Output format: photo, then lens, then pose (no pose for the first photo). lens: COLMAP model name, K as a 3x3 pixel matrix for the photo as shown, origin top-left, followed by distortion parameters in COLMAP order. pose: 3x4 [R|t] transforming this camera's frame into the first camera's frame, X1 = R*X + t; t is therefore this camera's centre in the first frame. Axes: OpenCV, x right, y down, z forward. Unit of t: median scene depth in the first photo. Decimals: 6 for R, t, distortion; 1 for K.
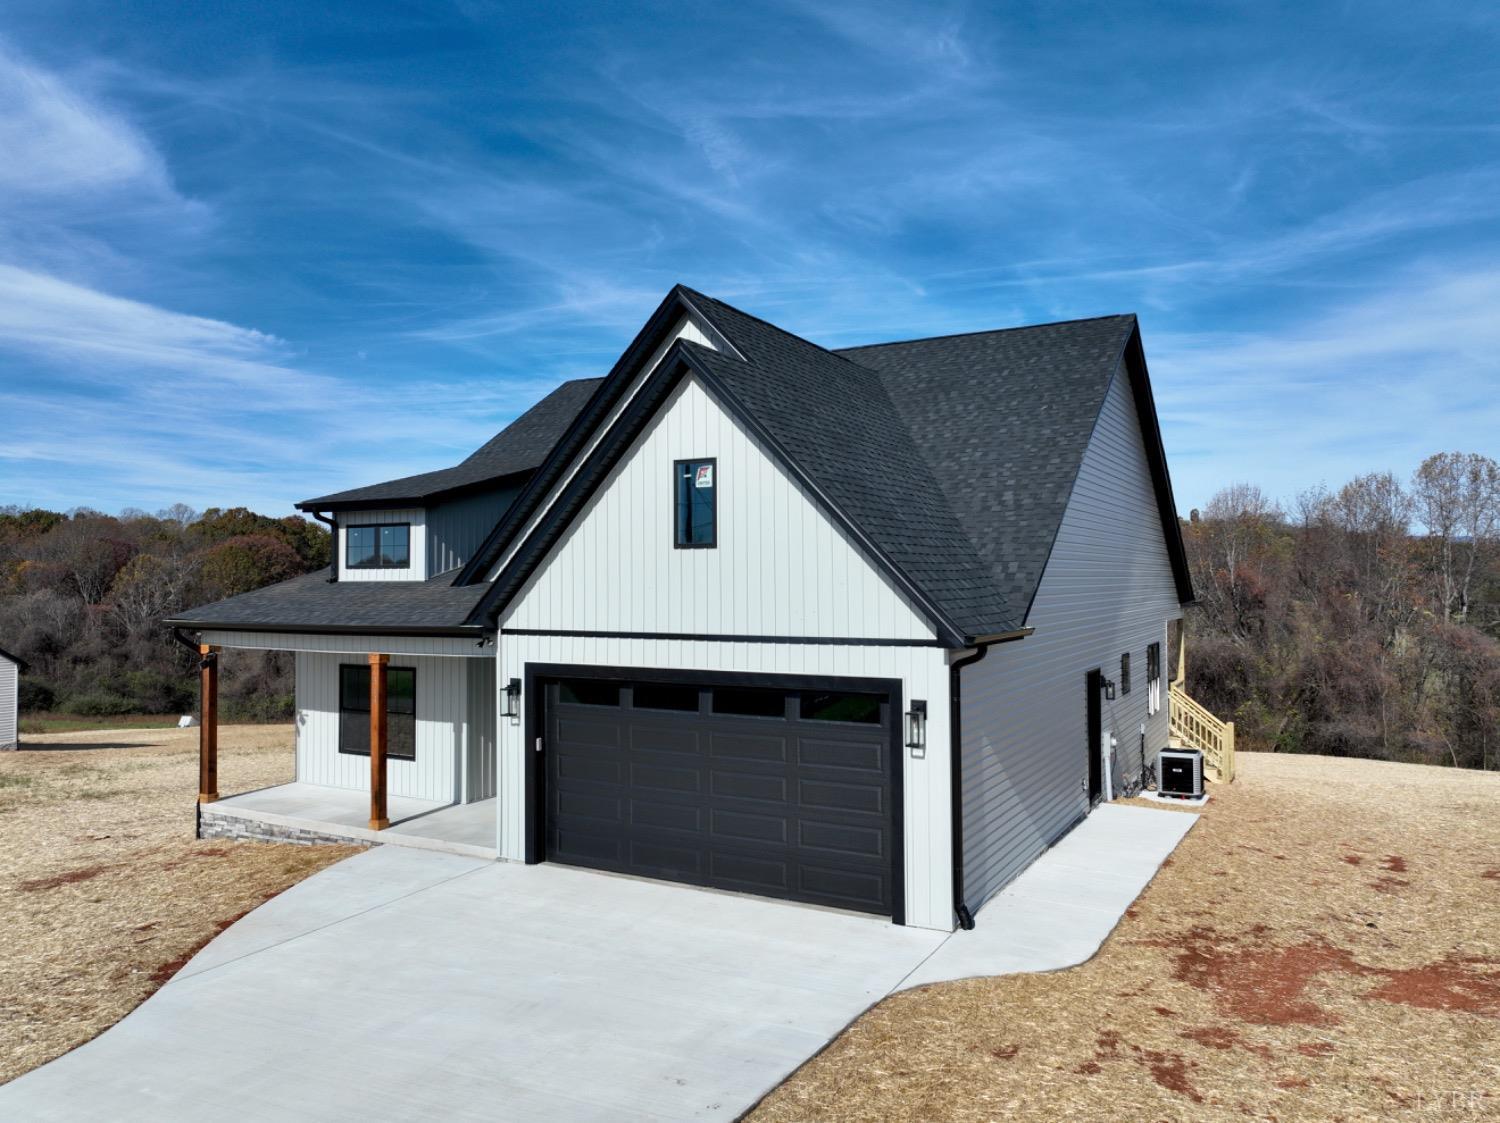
lens RADIAL K [[1054.6, 0, 755.6], [0, 1054.6, 563.0], [0, 0, 1]] dist [0.004627, 0.009517]
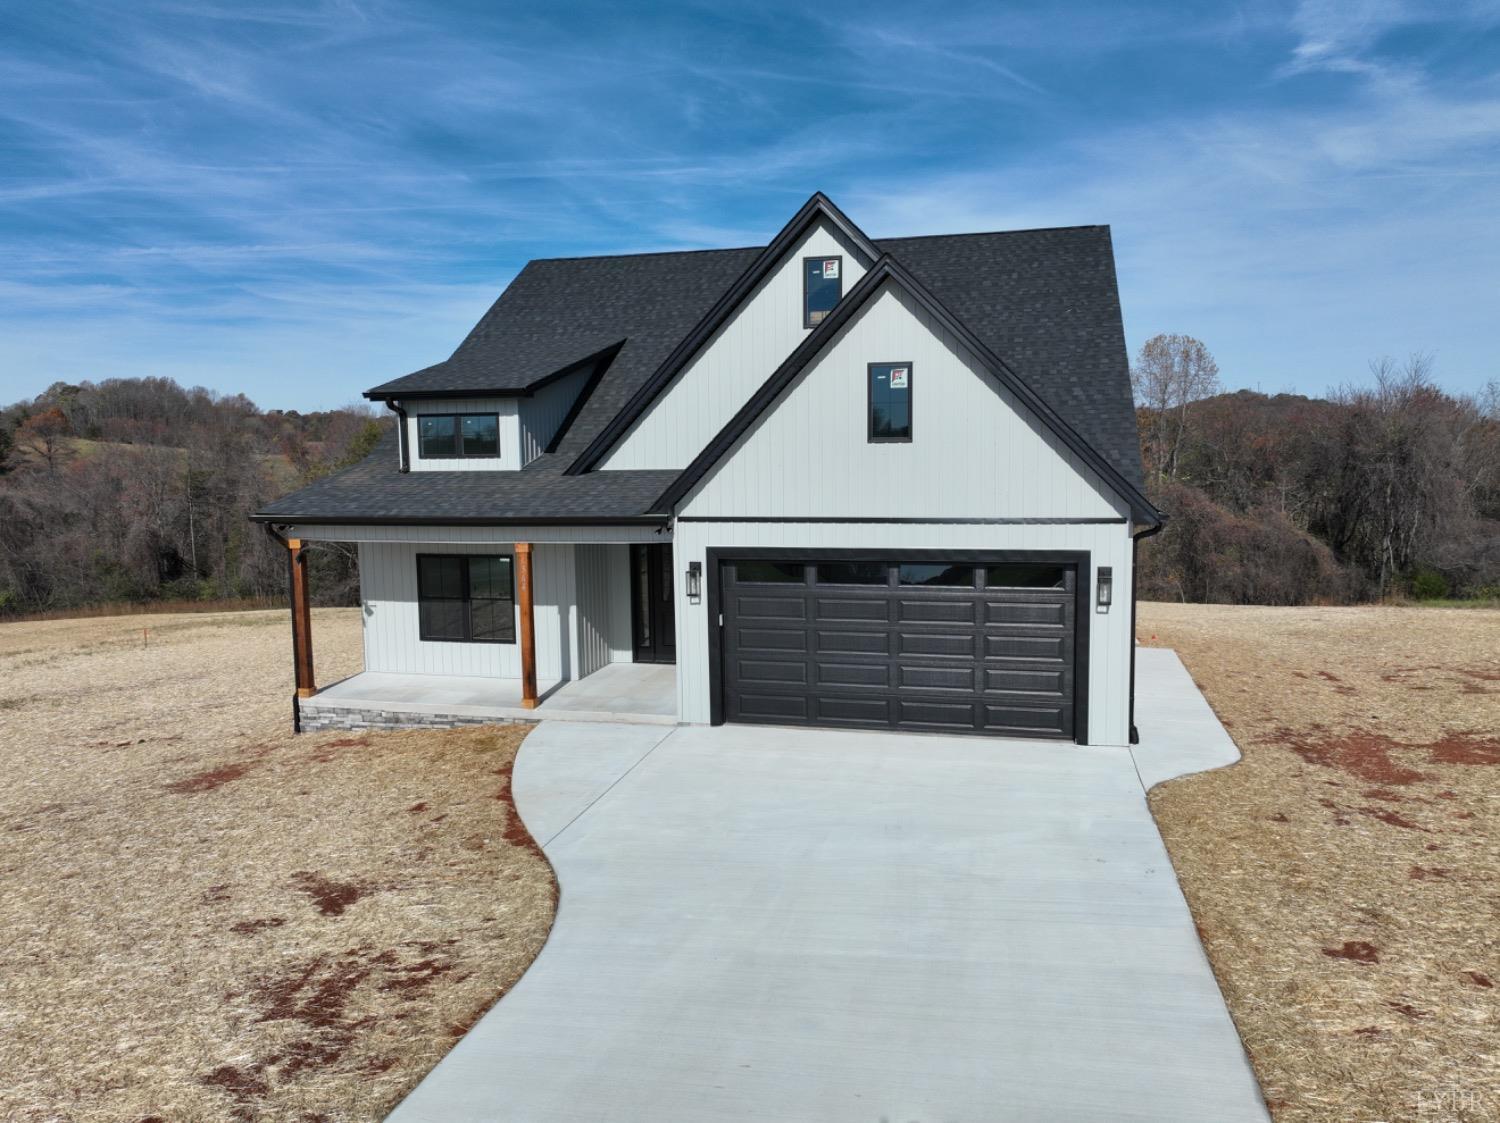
lens RADIAL K [[1054.6, 0, 755.6], [0, 1054.6, 563.0], [0, 0, 1]] dist [0.004627, 0.009517]
pose [[0.965853, -0.038334, 0.256237, -0.451587], [0.006146, 0.992105, 0.125258, -0.025746], [-0.259016, -0.119406, 0.958464, -0.061732]]
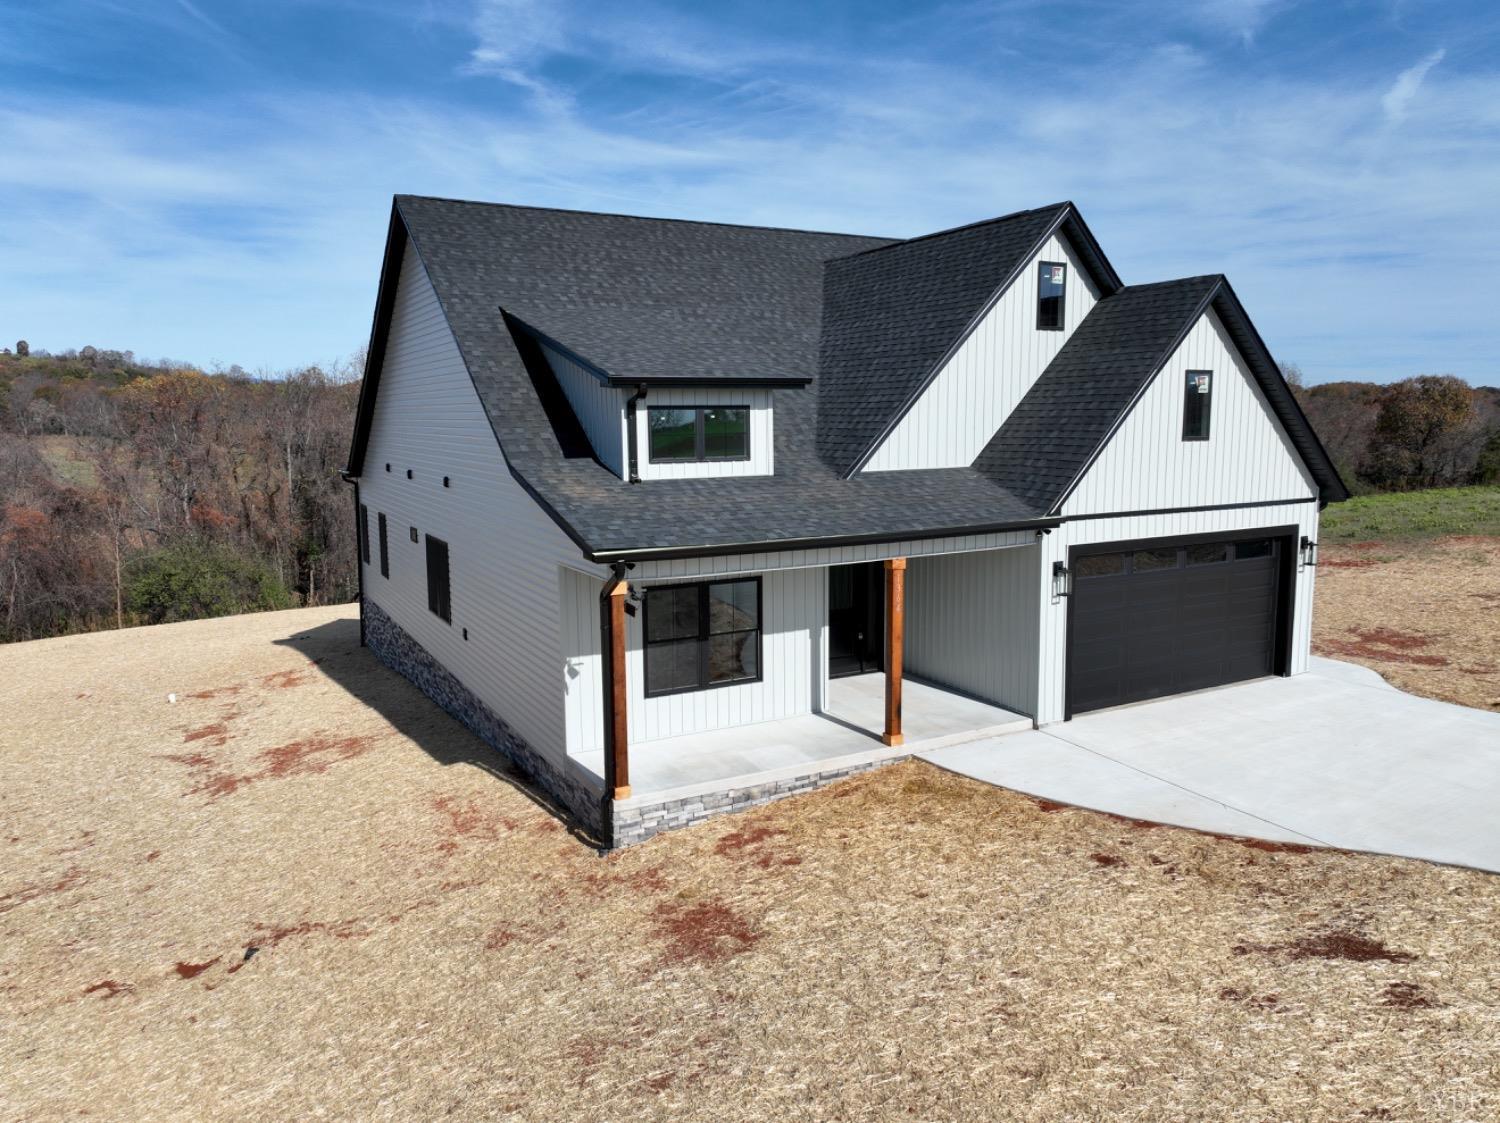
lens RADIAL K [[1054.6, 0, 755.6], [0, 1054.6, 563.0], [0, 0, 1]] dist [0.004627, 0.009517]
pose [[0.531706, -0.121812, 0.838123, -1.322802], [-0.006944, 0.988942, 0.148137, -0.048986], [-0.846901, -0.084585, 0.524980, 0.700152]]
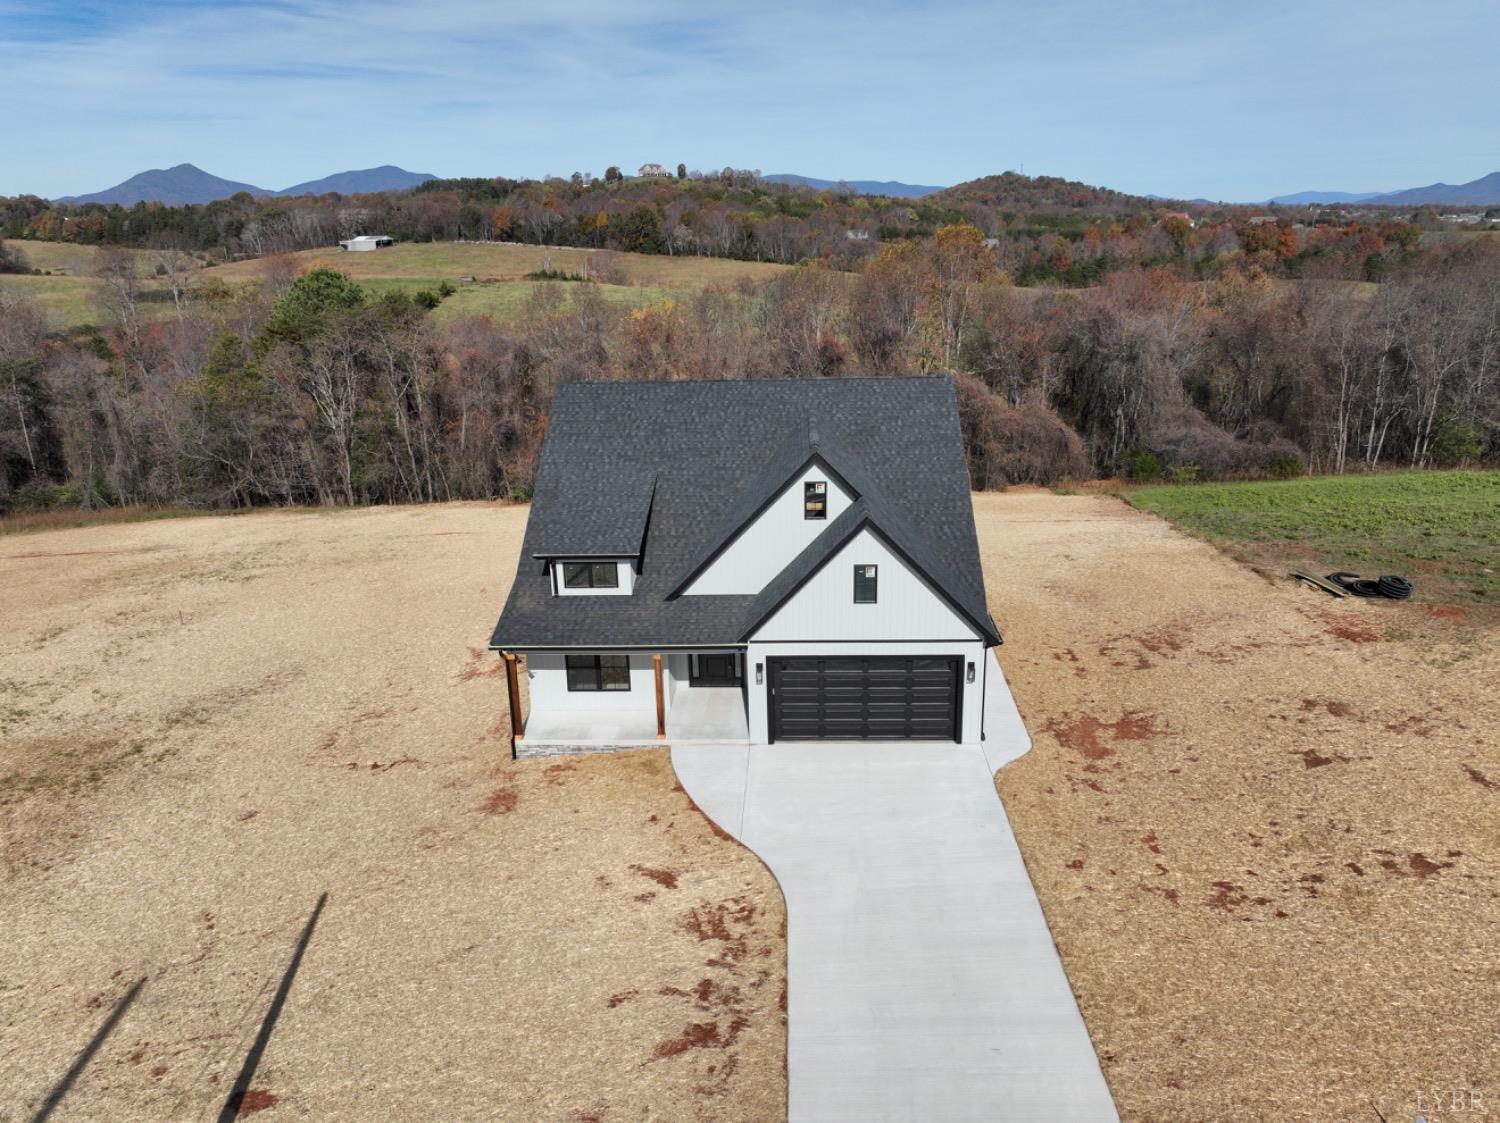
lens RADIAL K [[1054.6, 0, 755.6], [0, 1054.6, 563.0], [0, 0, 1]] dist [0.004627, 0.009517]
pose [[0.891491, -0.154276, 0.425962, -1.077647], [0.010696, 0.947137, 0.320652, -0.728944], [-0.452913, -0.281302, 0.846014, -0.659957]]
